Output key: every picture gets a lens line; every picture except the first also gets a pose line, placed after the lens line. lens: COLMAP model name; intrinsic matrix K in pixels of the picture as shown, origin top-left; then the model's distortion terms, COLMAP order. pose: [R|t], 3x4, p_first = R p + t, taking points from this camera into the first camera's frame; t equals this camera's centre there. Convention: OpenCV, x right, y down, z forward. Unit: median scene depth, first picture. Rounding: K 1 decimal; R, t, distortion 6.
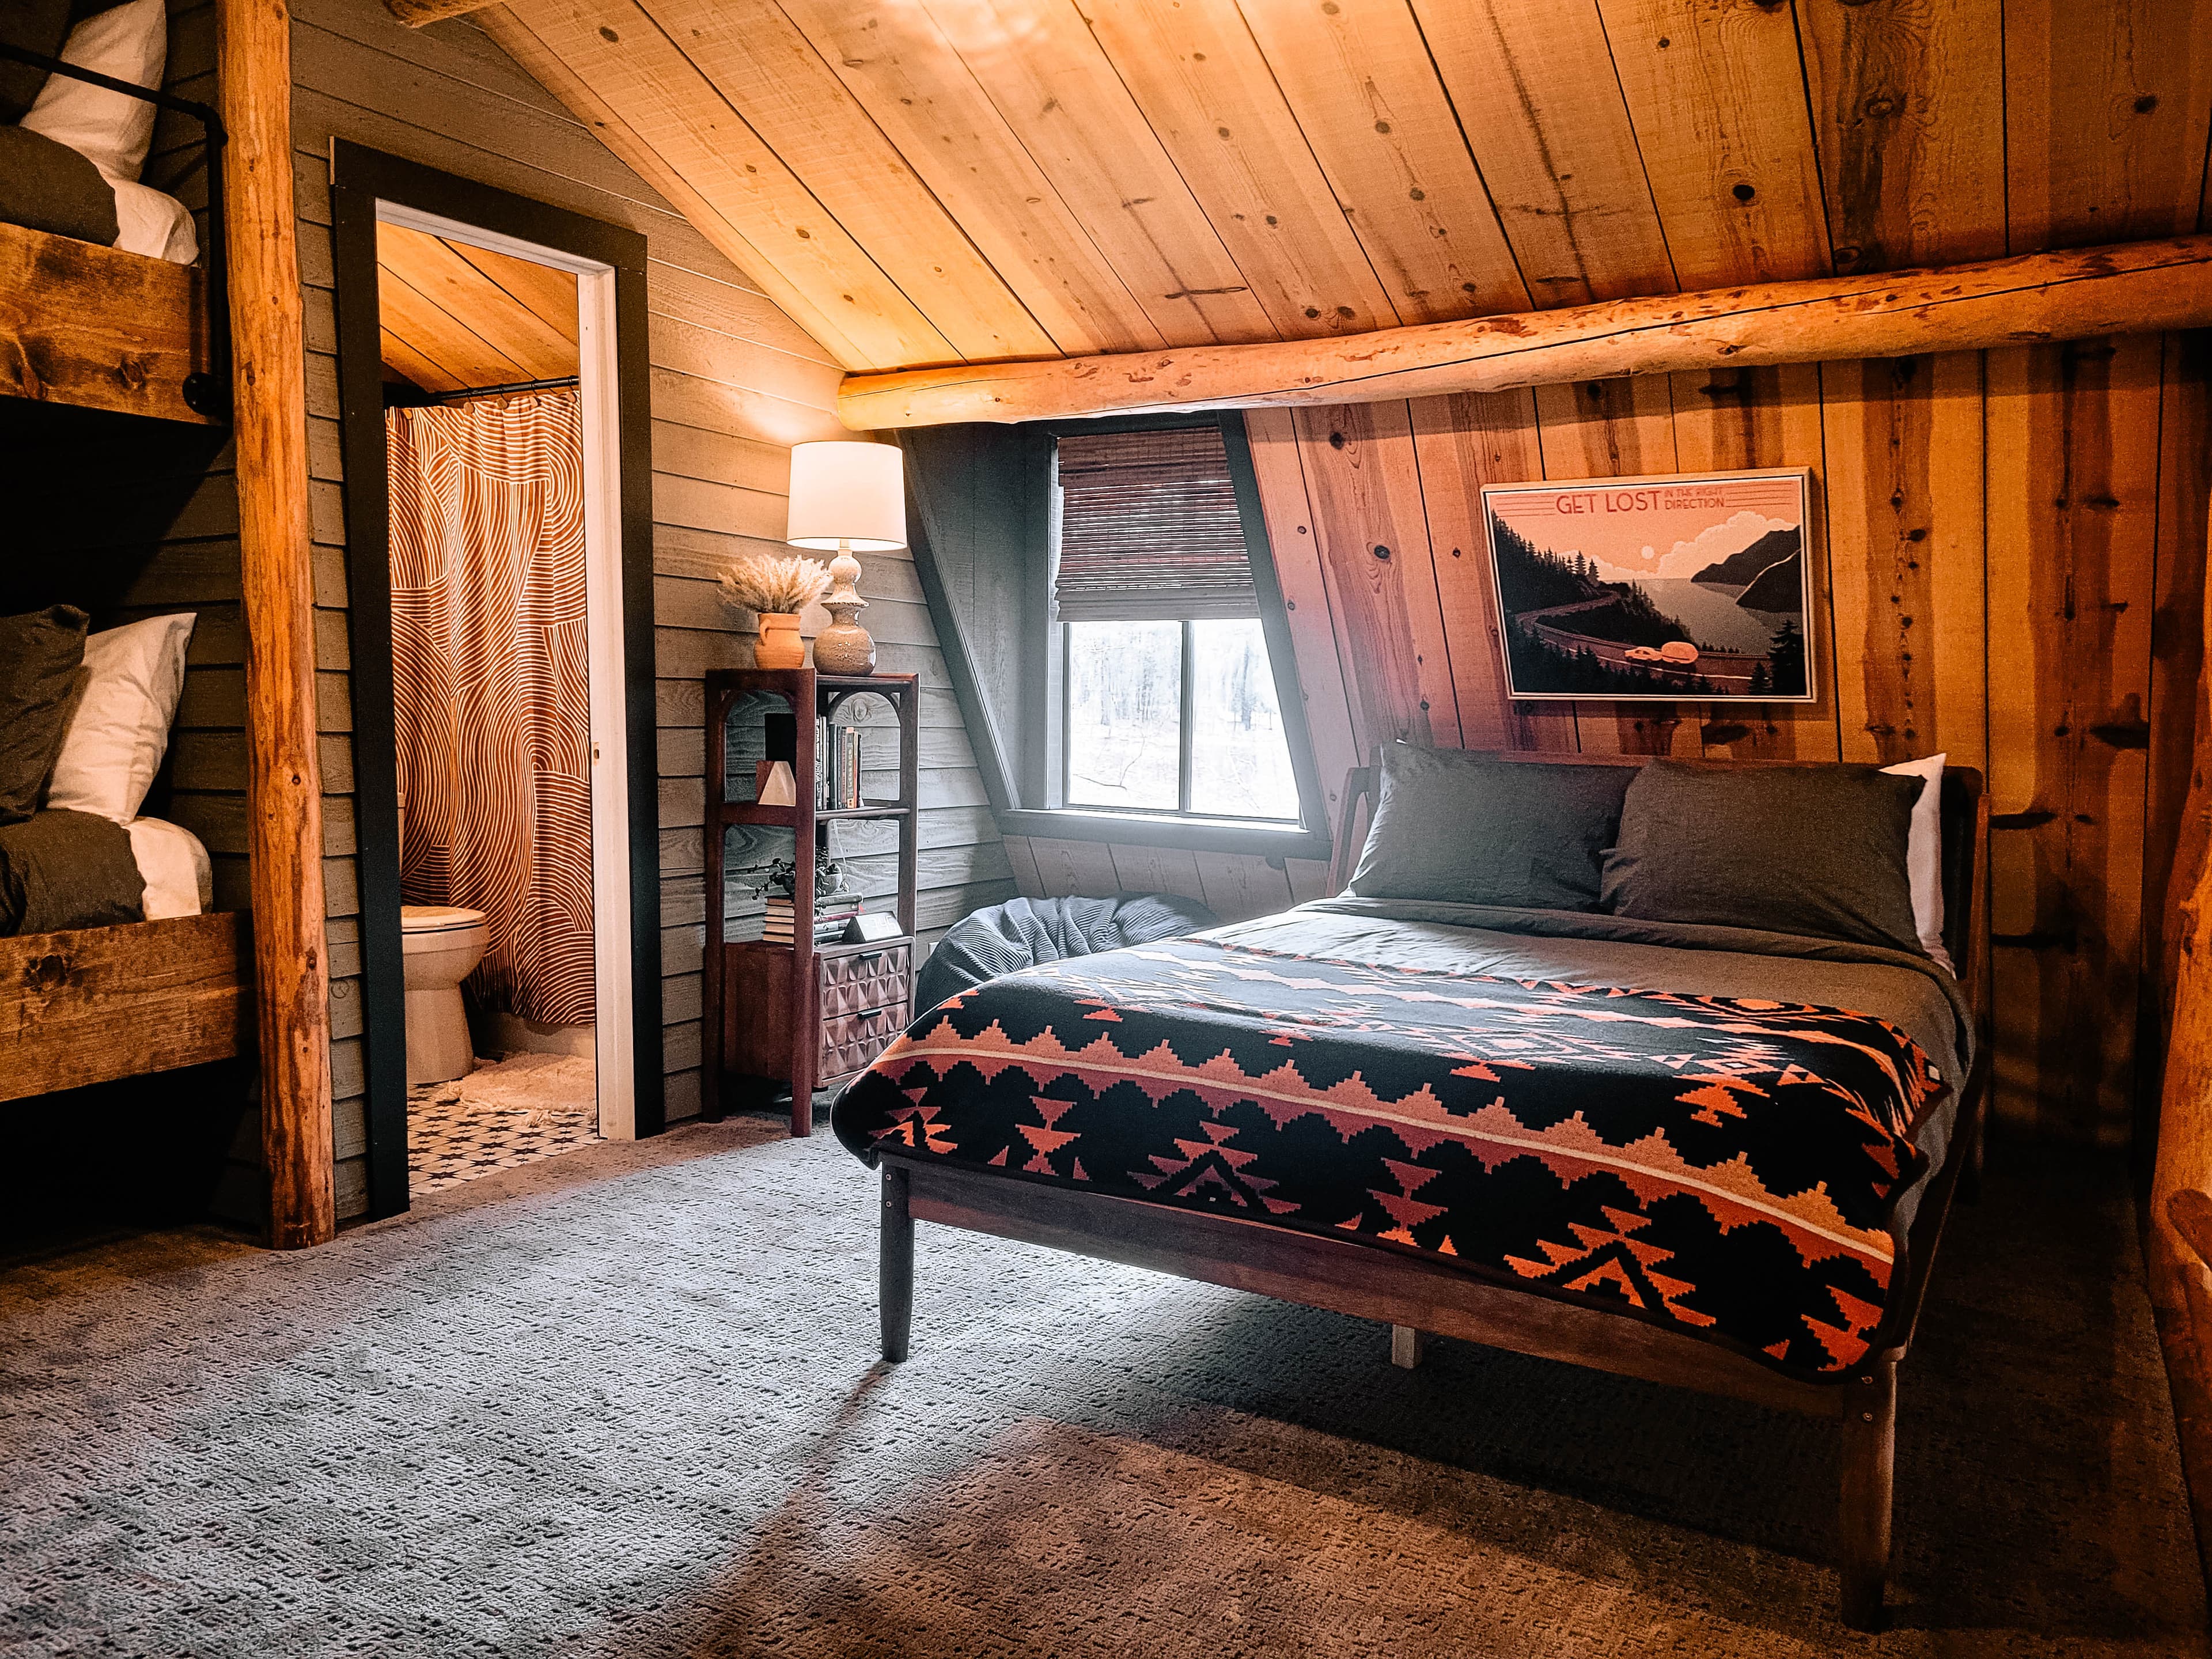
lens RADIAL K [[1668.3, 0, 1102.6], [0, 1668.3, 824.2], [0, 0, 1]] dist [0.036925, -0.028141]
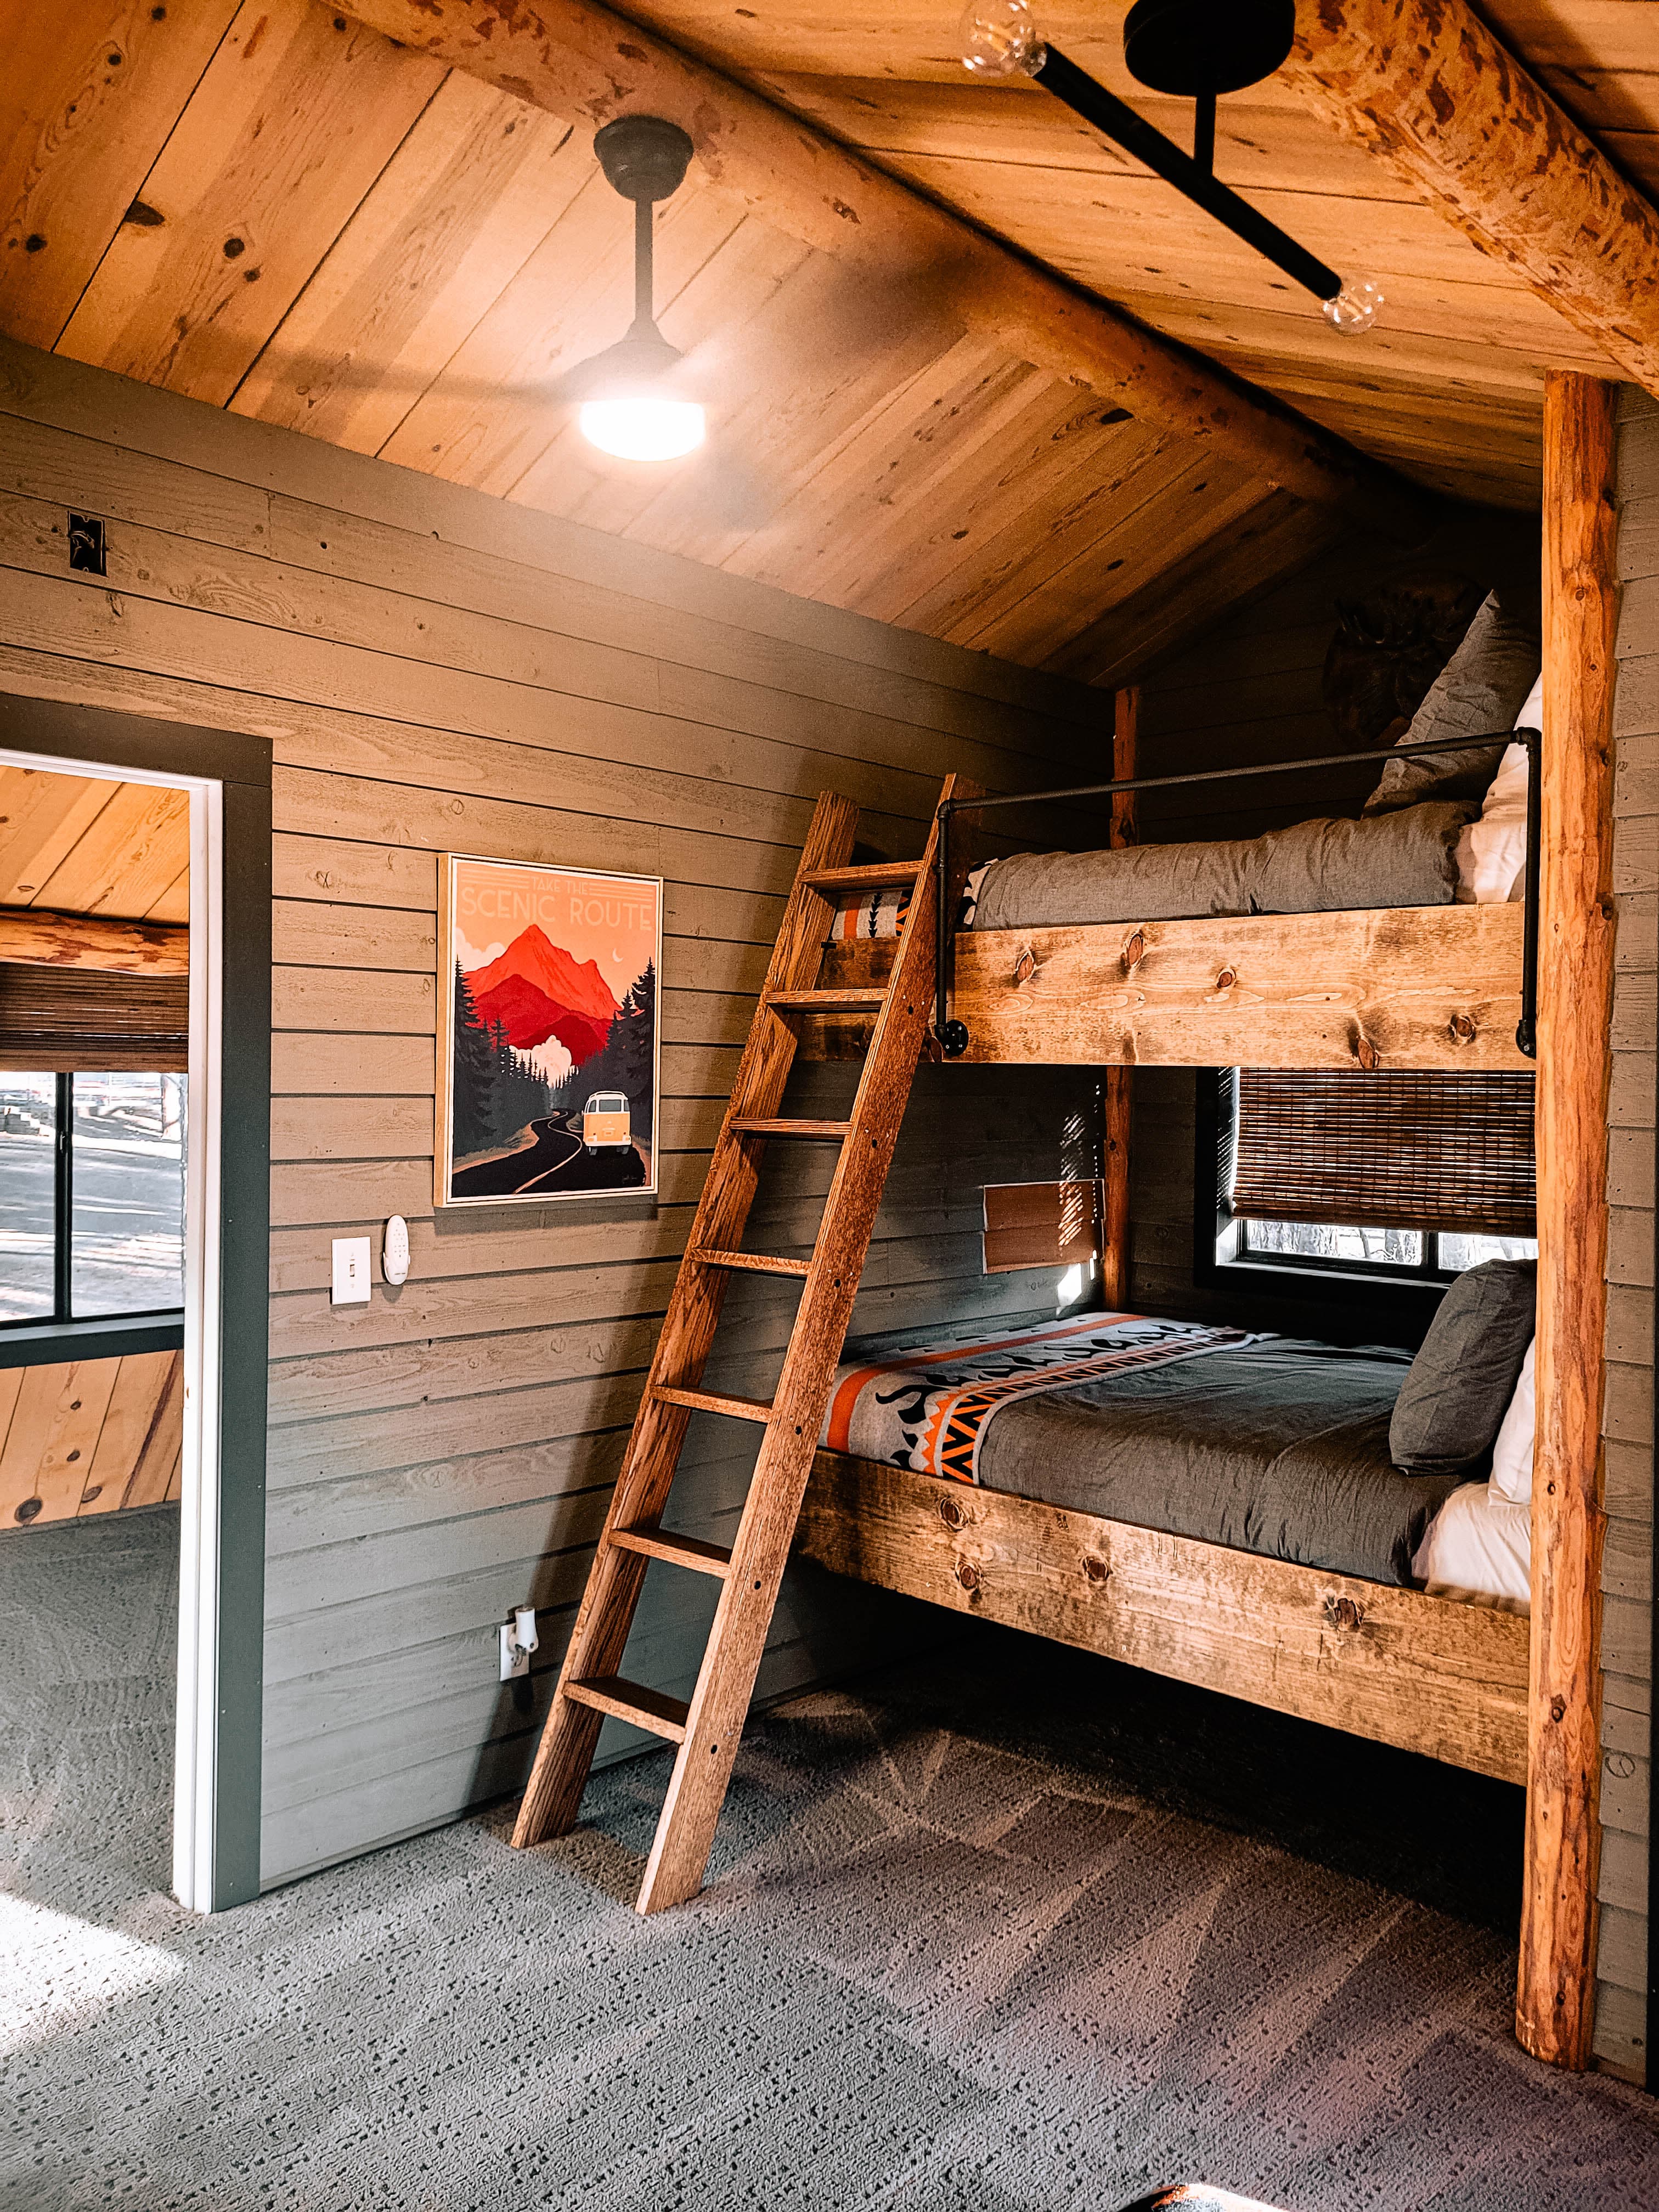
lens RADIAL K [[1668.3, 0, 821.9], [0, 1668.3, 1087.2], [0, 0, 1]] dist [0.036925, -0.028141]
pose [[-0.225836, 0.003504, -0.974159, 0.400477], [-0.090056, 0.995636, 0.024459, -0.204866], [0.969994, 0.093252, -0.224535, 0.788733]]
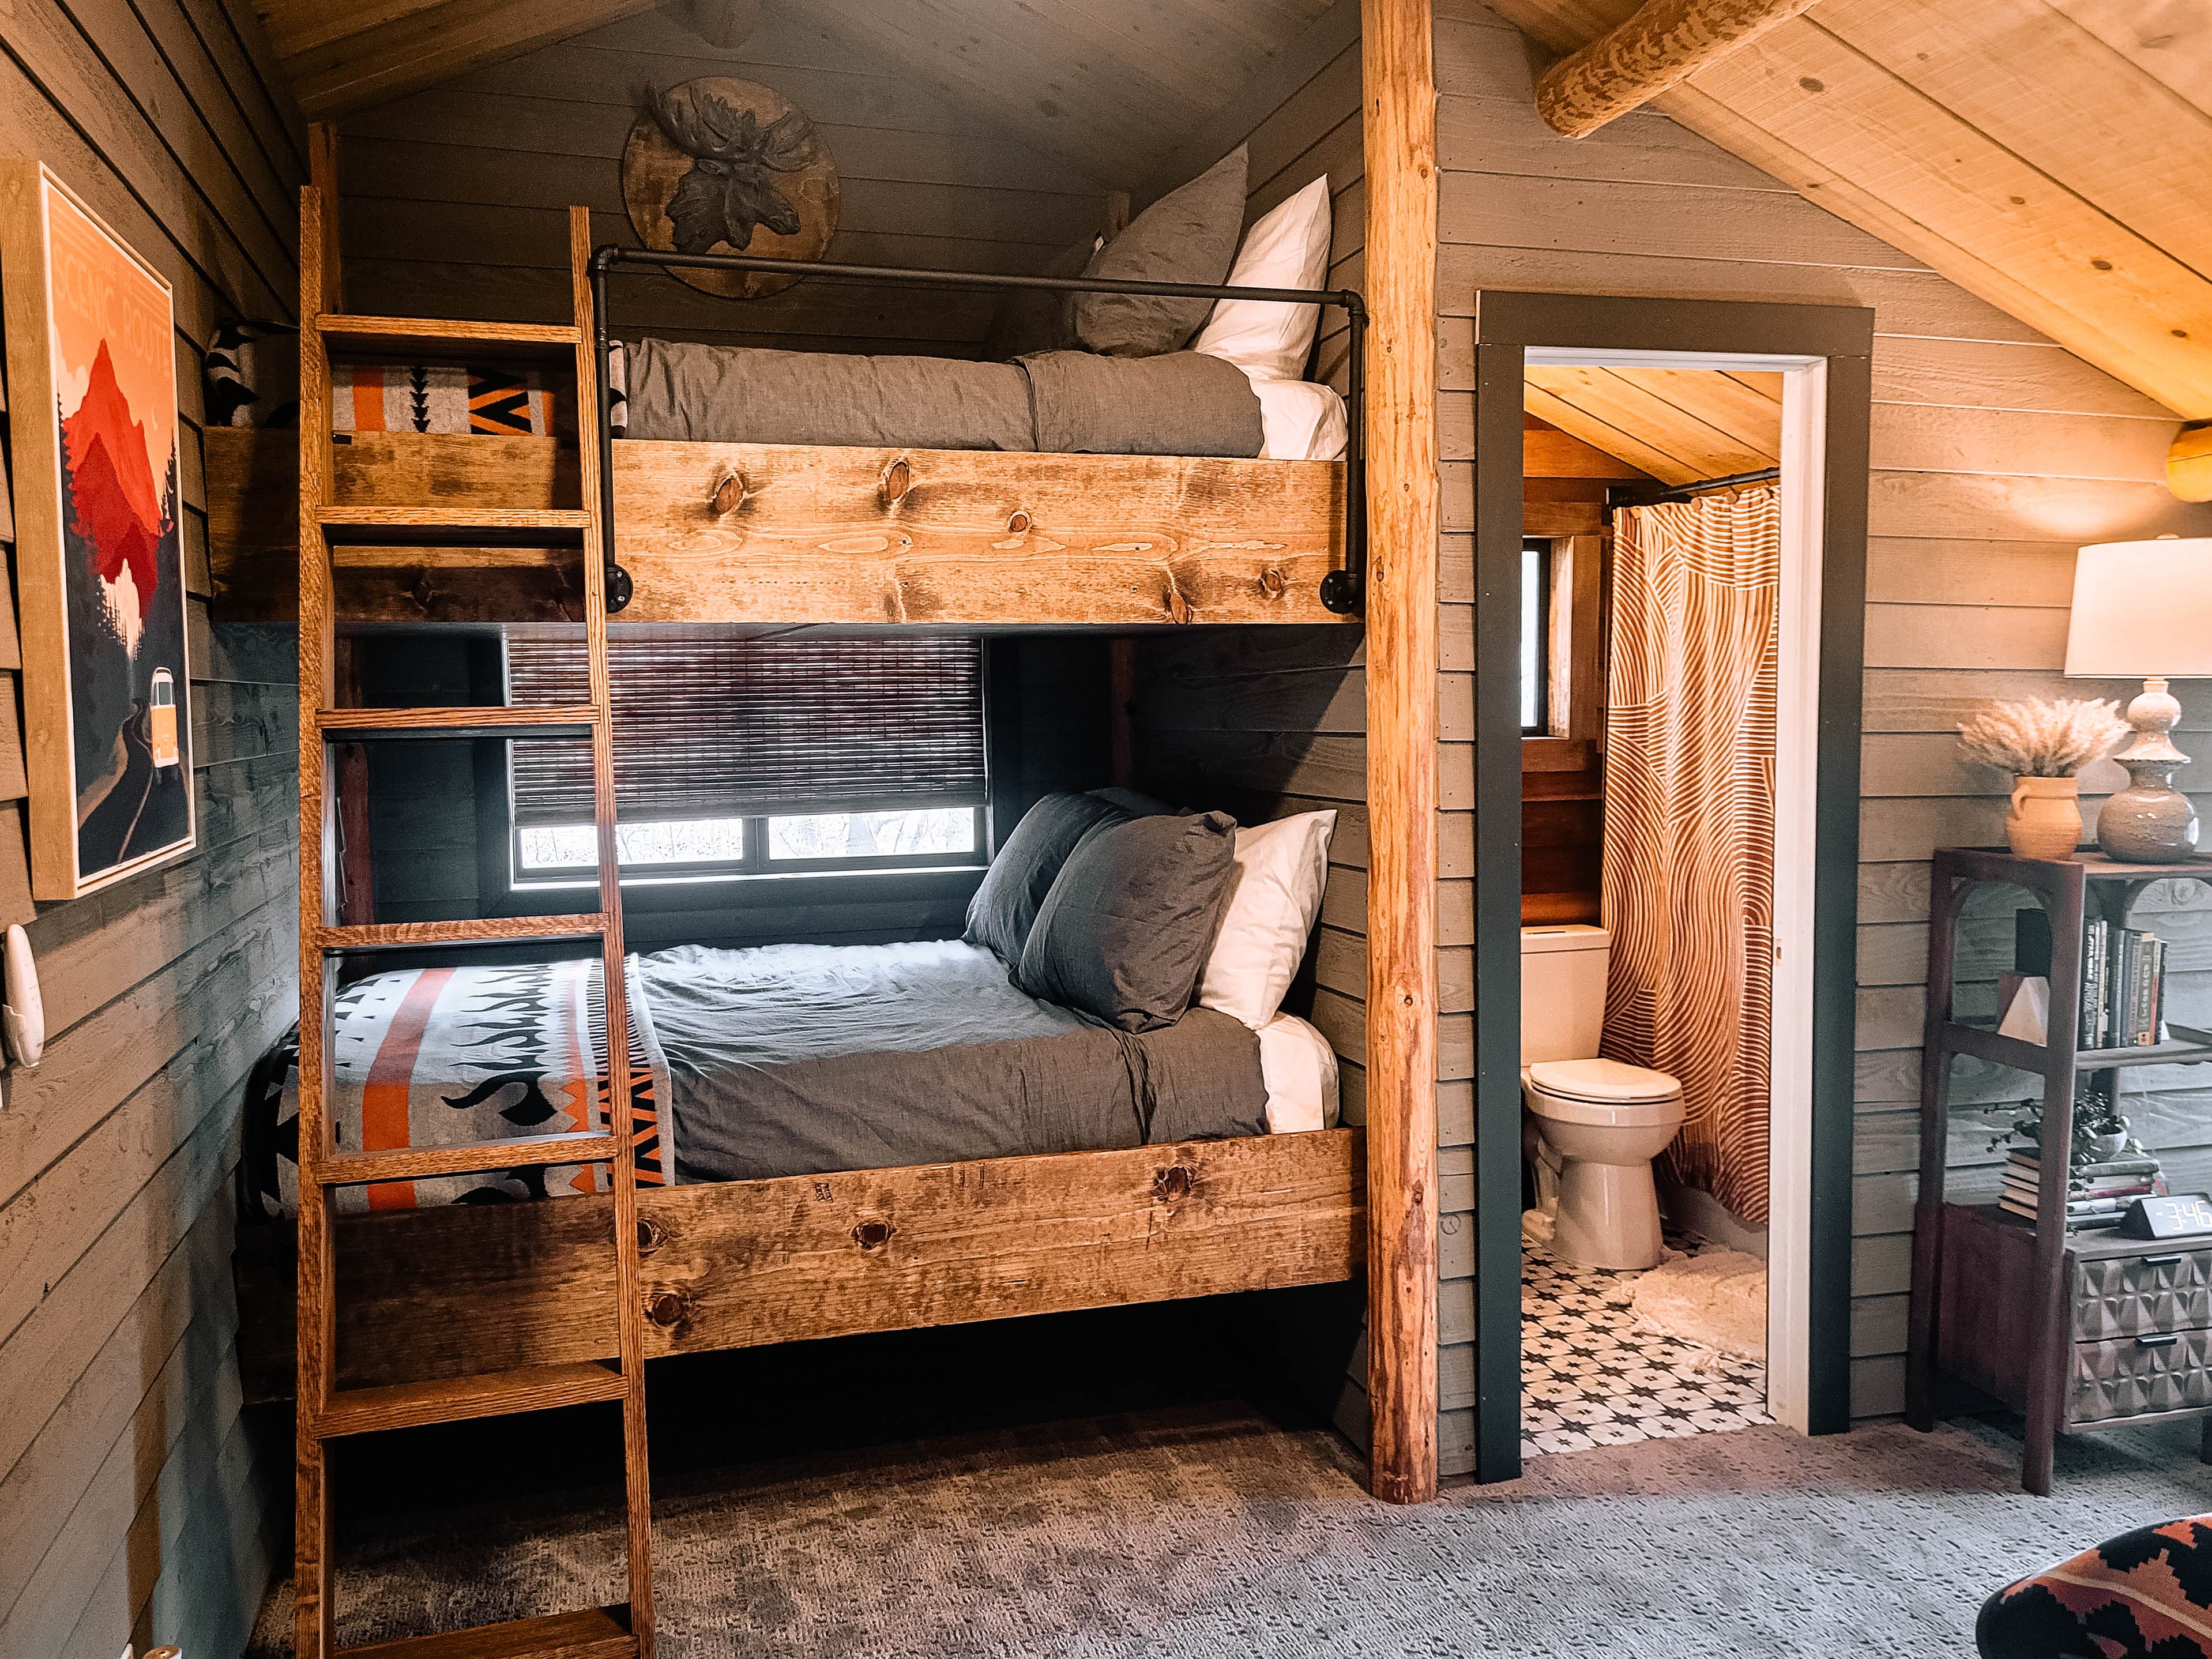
lens RADIAL K [[1759.4, 0, 1104.7], [0, 1759.4, 833.4], [0, 0, 1]] dist [0.041682, -0.019015]
pose [[0.730018, 0.044903, -0.681951, 0.052890], [-0.037450, 0.998968, 0.025688, -0.131936], [0.682401, 0.006786, 0.730947, 0.170490]]
